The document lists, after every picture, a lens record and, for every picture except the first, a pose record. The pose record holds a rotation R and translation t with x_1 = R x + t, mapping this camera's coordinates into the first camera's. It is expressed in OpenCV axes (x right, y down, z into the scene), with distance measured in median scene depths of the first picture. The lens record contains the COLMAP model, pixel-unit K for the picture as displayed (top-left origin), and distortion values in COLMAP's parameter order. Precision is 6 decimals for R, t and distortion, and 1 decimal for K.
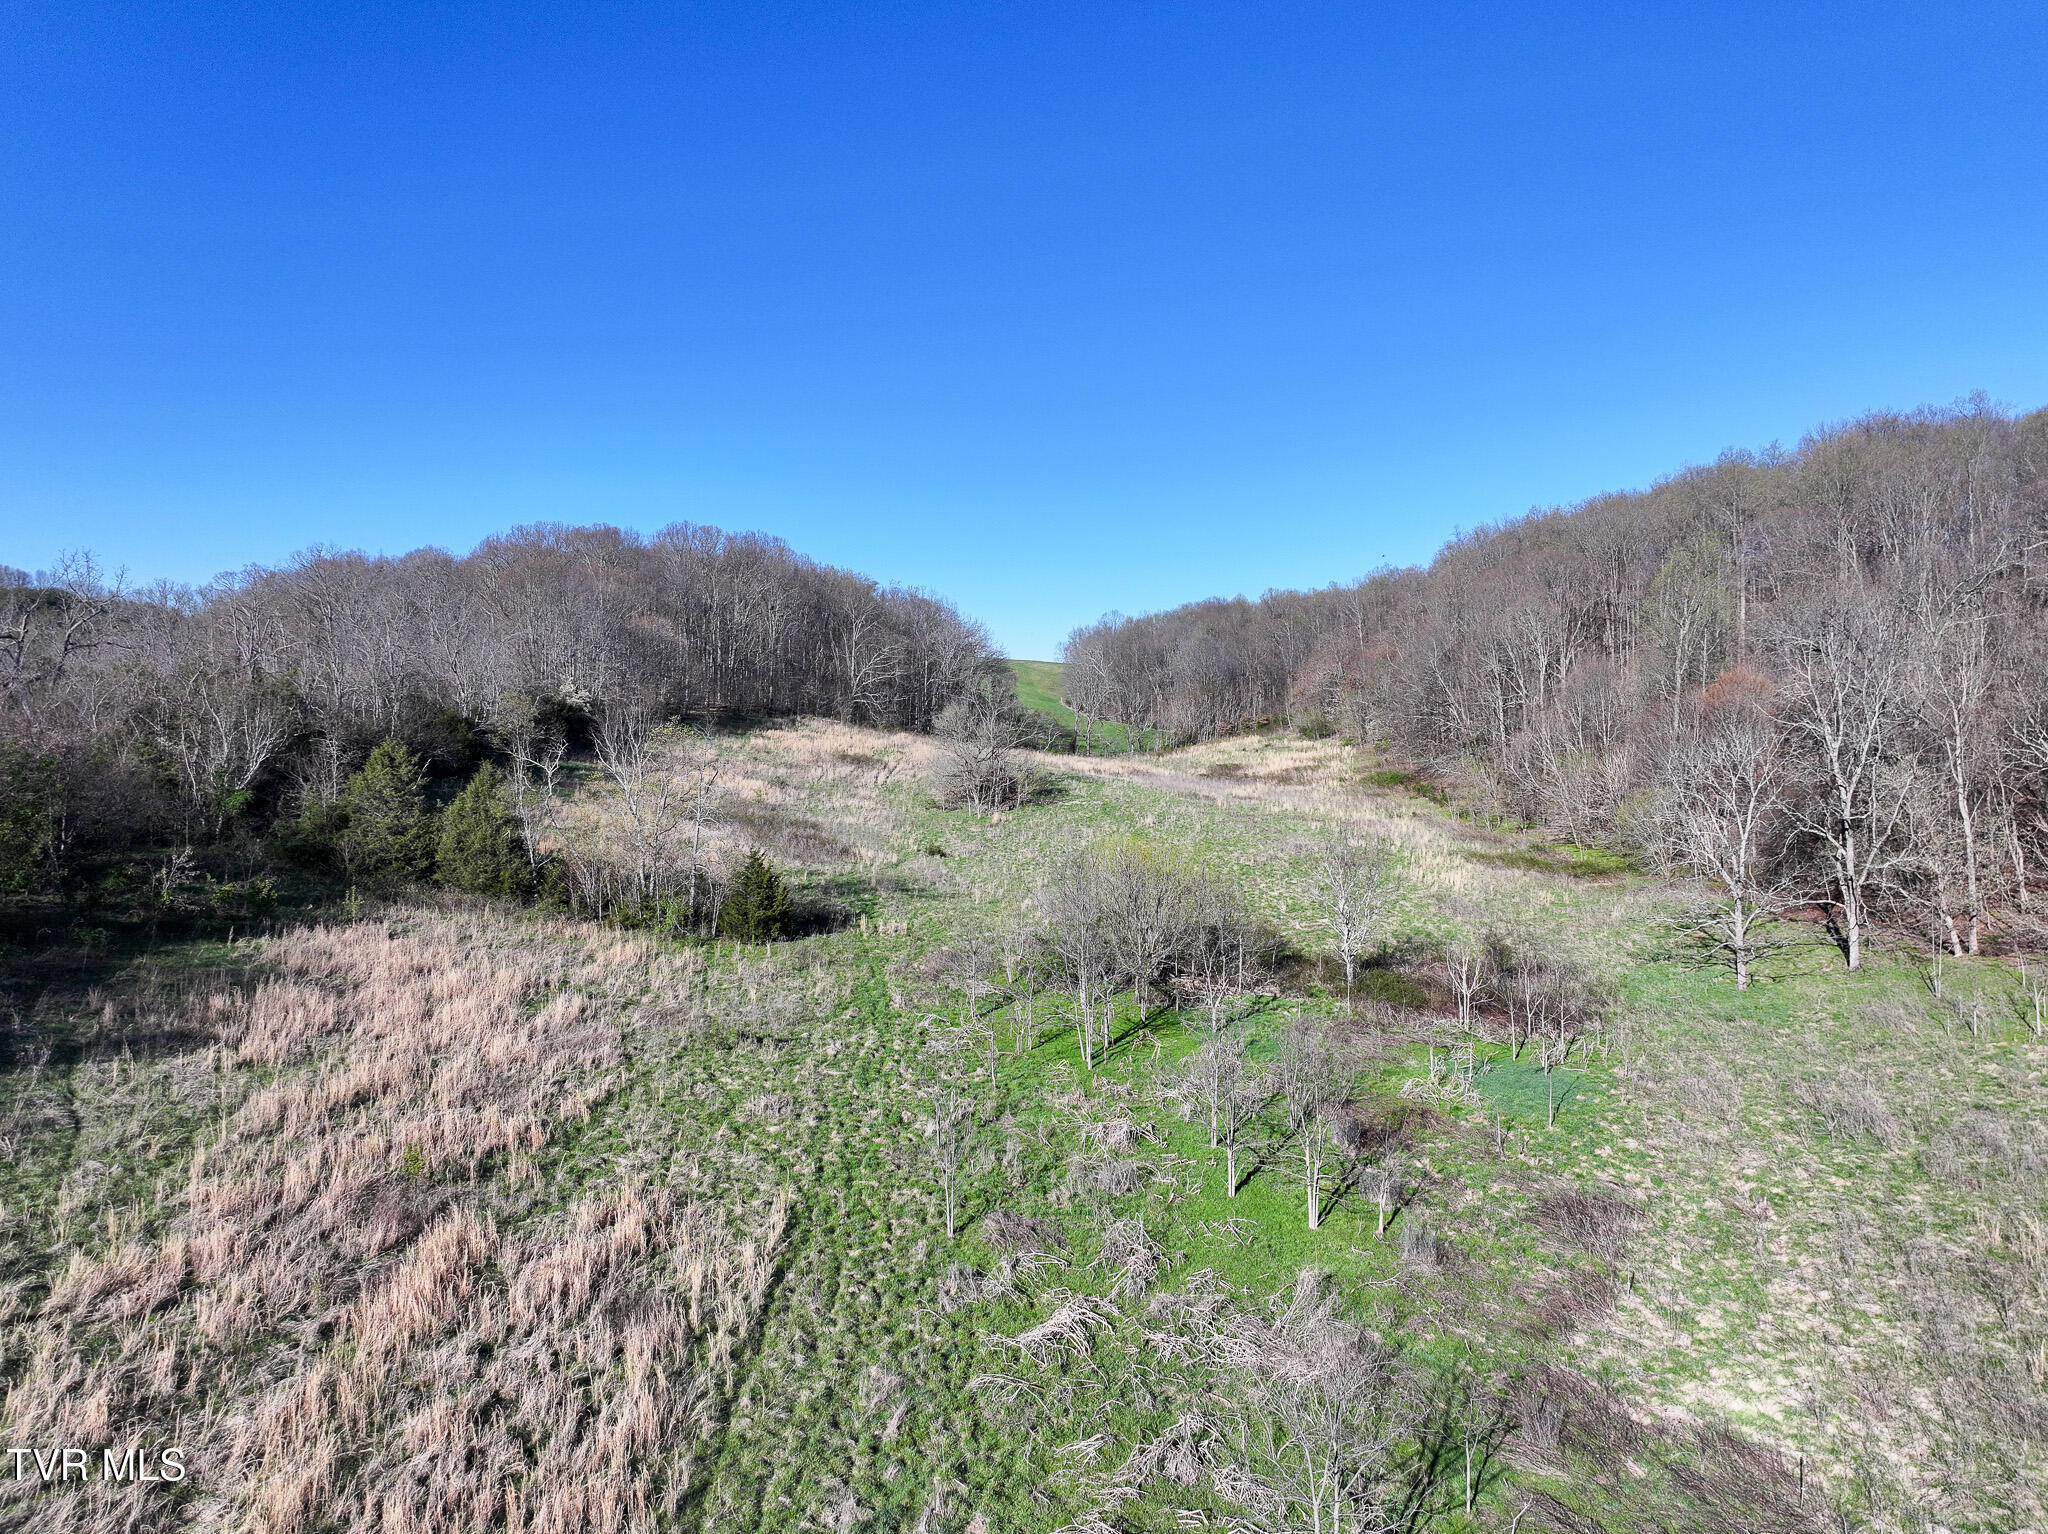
lens RADIAL K [[1440.6, 0, 1029.7], [0, 1440.6, 761.5], [0, 0, 1]] dist [0.004865, 0.010257]
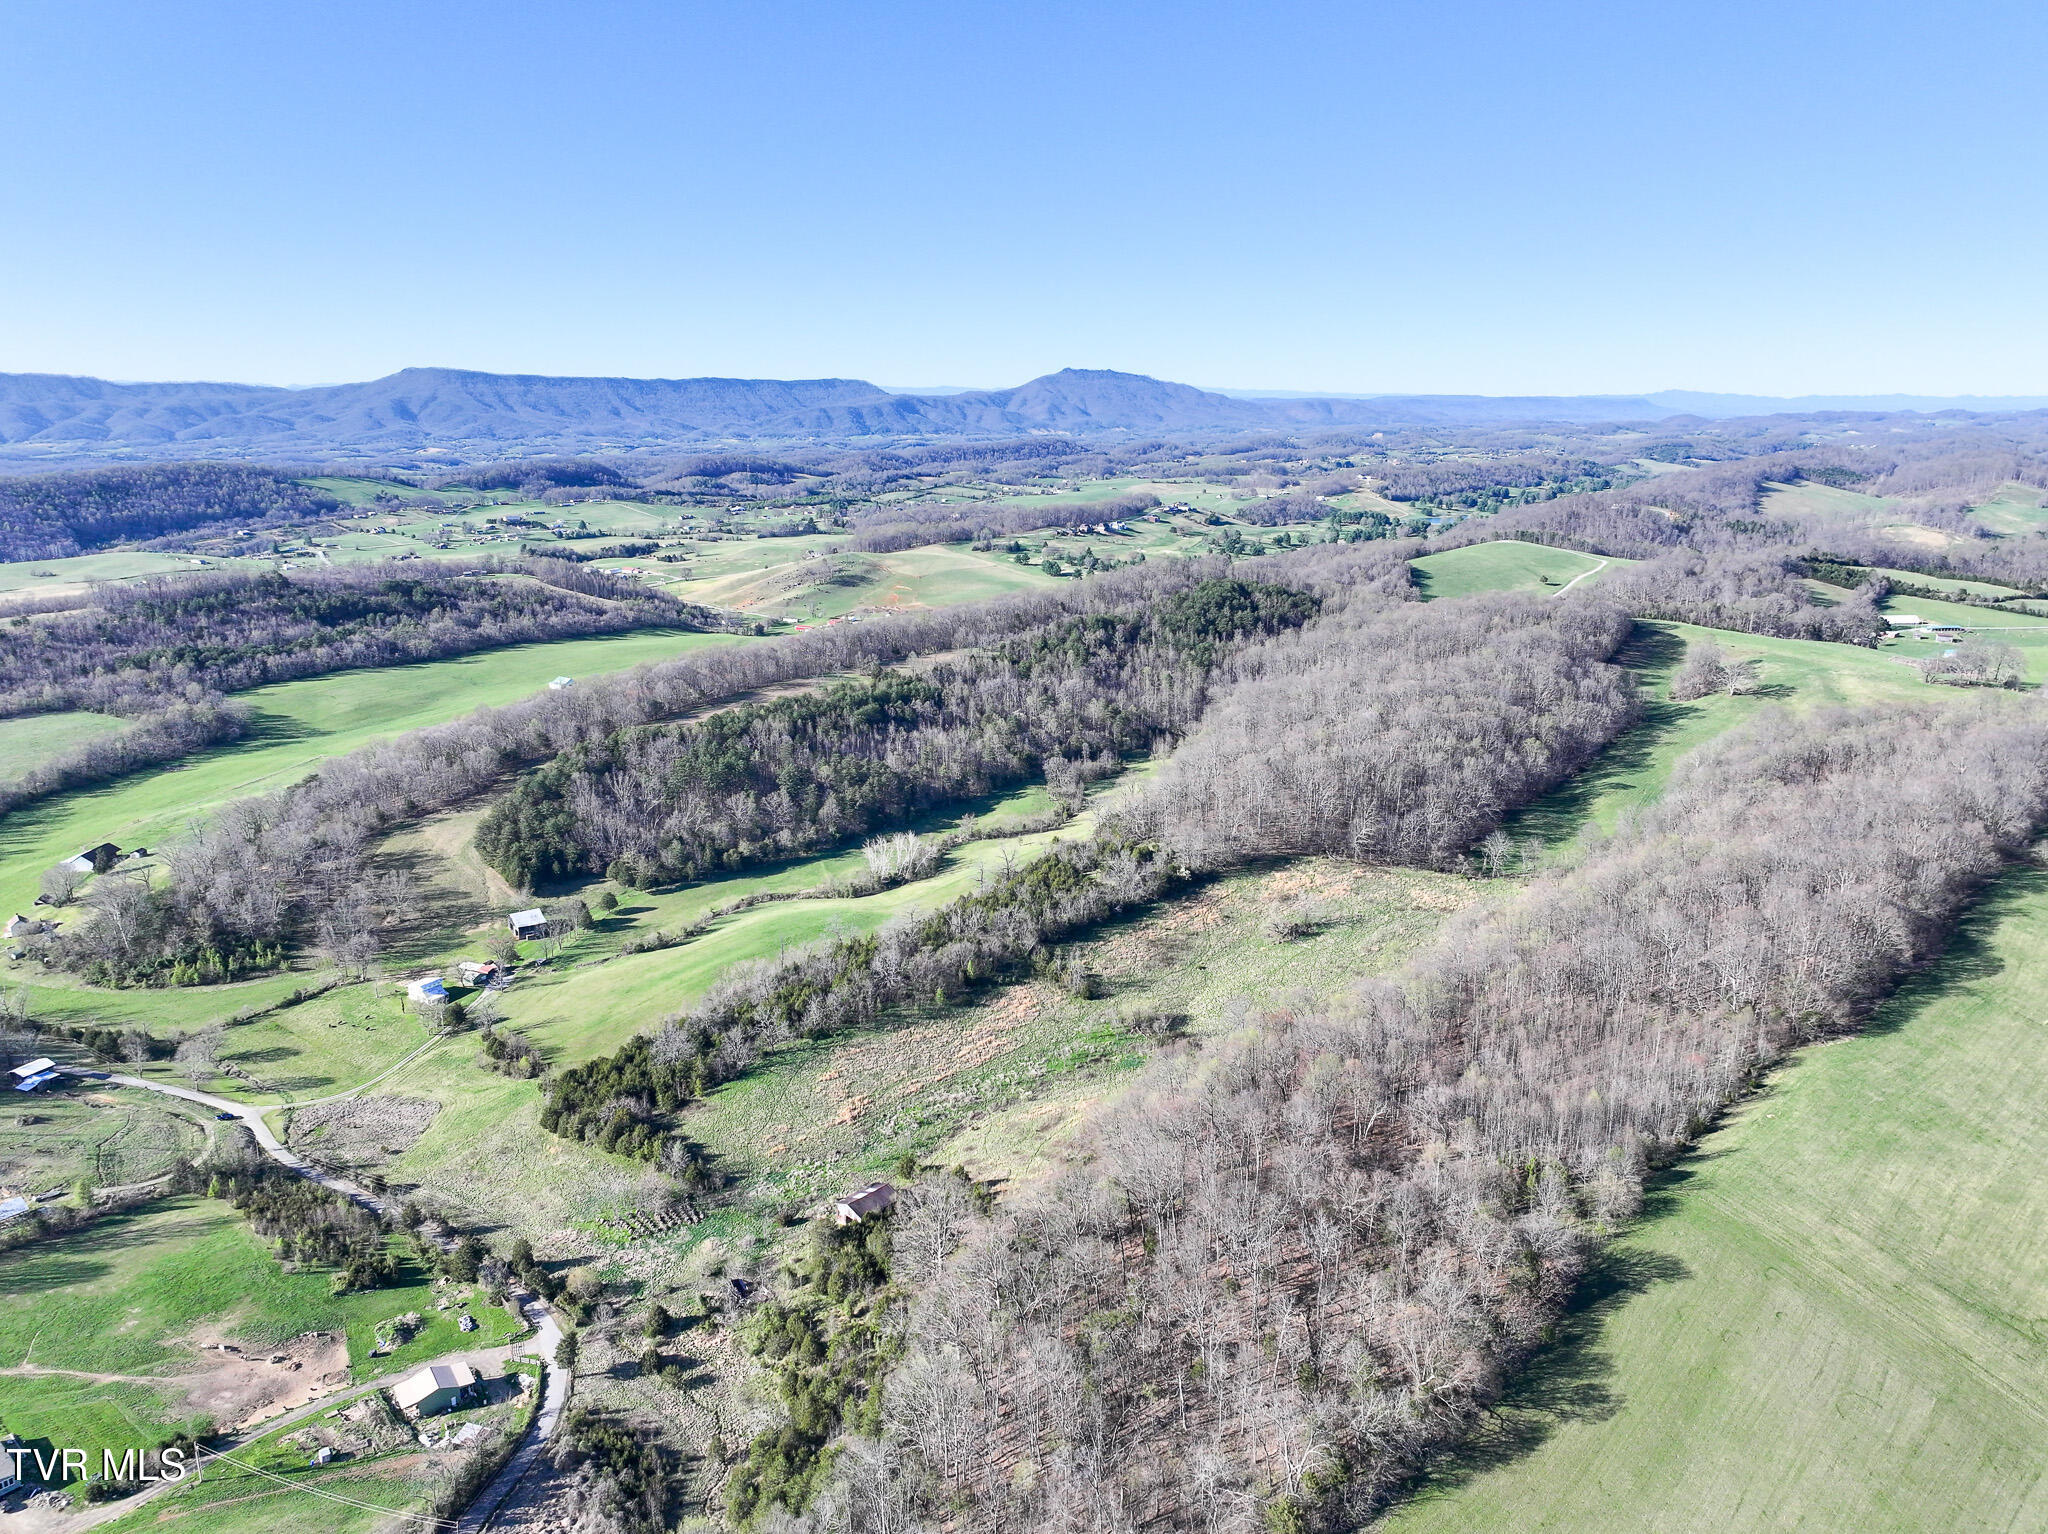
lens RADIAL K [[1440.6, 0, 1025.2], [0, 1440.6, 765.2], [0, 0, 1]] dist [0.004865, 0.010257]
pose [[0.661318, 0.193677, -0.724671, 1.331975], [-0.031607, 0.972429, 0.231049, -0.769903], [0.749439, -0.129892, 0.649206, -1.030772]]
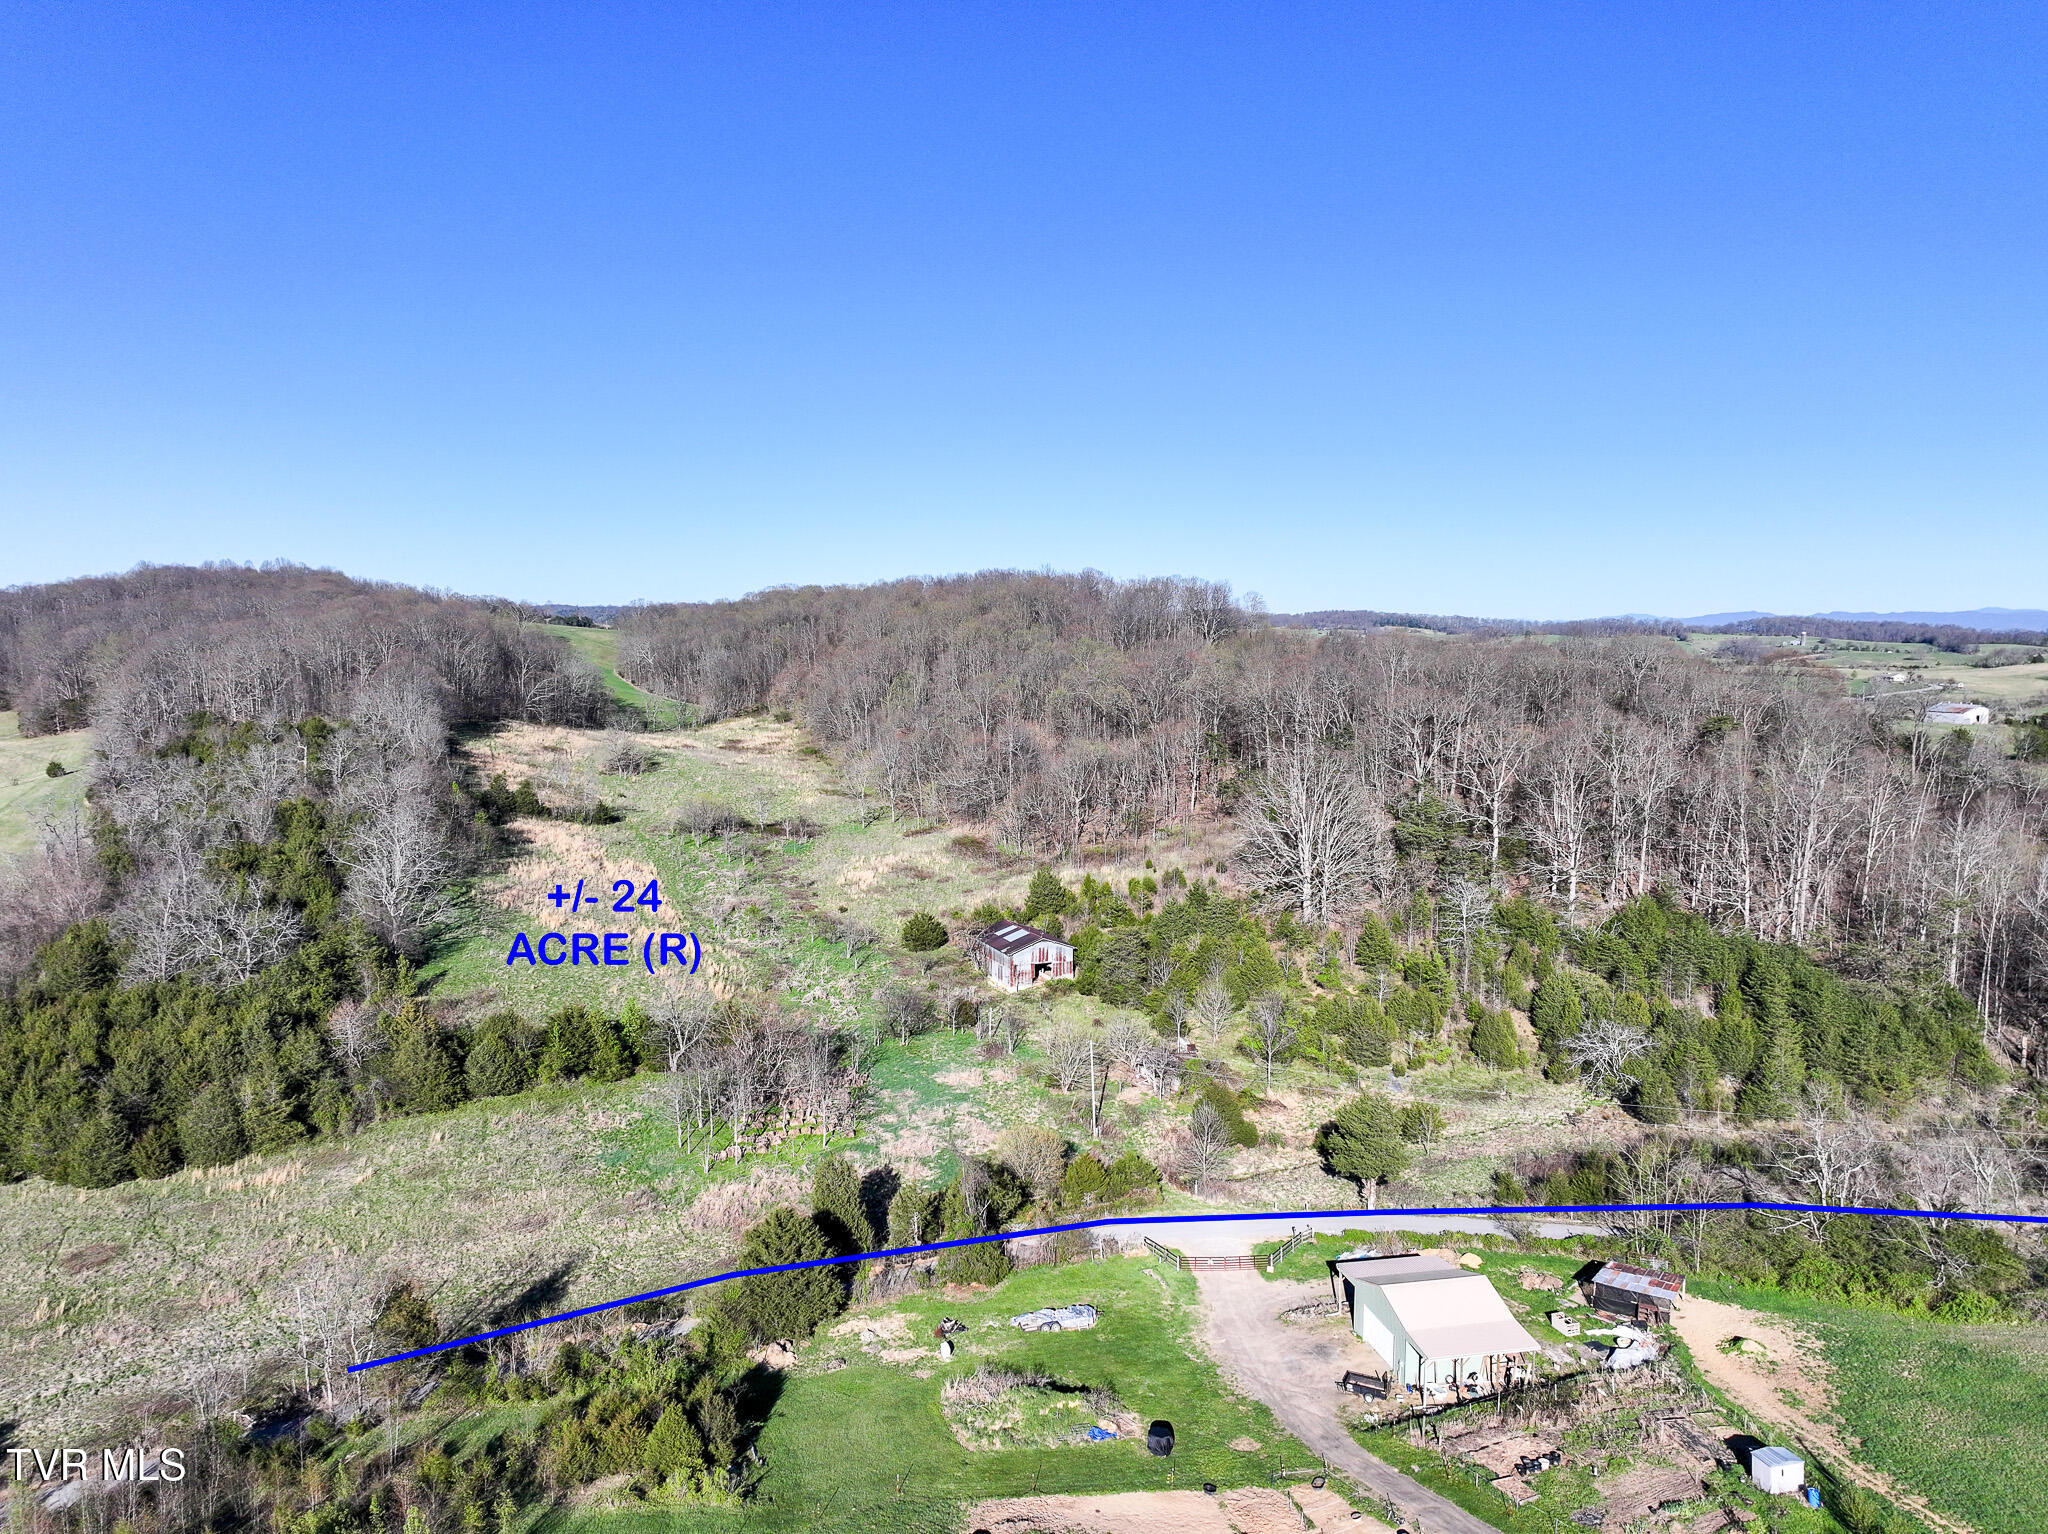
lens RADIAL K [[1440.6, 0, 1029.4], [0, 1440.6, 766.4], [0, 0, 1]] dist [0.004865, 0.010257]
pose [[0.945210, -0.021237, 0.325772, -0.126706], [0.000107, 0.997902, 0.064743, -0.094840], [-0.326463, -0.061161, 0.943229, -1.022964]]
